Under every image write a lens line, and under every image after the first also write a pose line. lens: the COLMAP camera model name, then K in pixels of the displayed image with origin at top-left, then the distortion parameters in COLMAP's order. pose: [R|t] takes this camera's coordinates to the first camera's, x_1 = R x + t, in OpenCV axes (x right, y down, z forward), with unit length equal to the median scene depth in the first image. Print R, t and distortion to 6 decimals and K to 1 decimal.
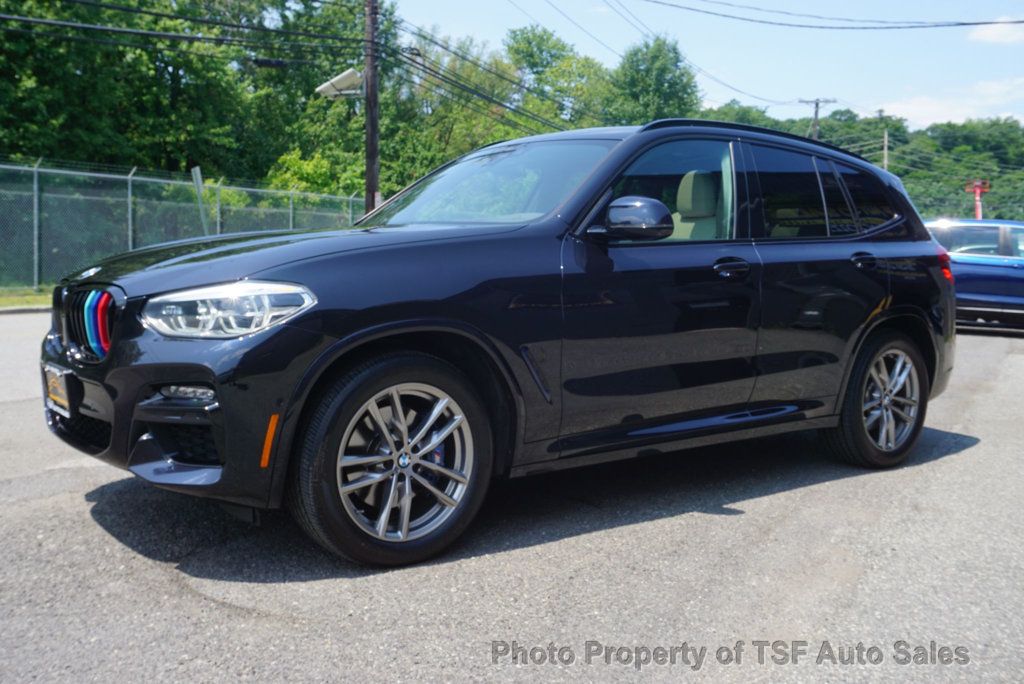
lens RADIAL K [[966.5, 0, 516.1], [0, 966.5, 345.7], [0, 0, 1]] dist [-0.006392, 0.000000]
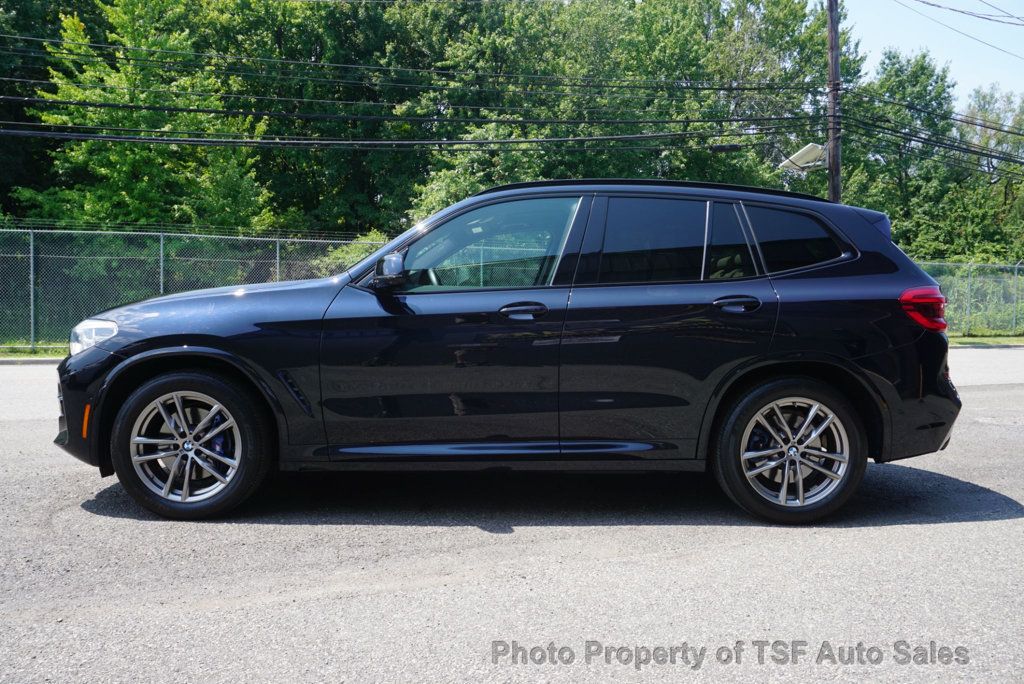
lens RADIAL K [[851.7, 0, 518.2], [0, 851.7, 336.3], [0, 0, 1]] dist [0.011742, 0.000448]
pose [[0.801232, 0.005740, -0.598327, 0.122457], [-0.046737, 0.997499, -0.053018, 0.000129], [0.596526, 0.070444, 0.799496, 0.031879]]
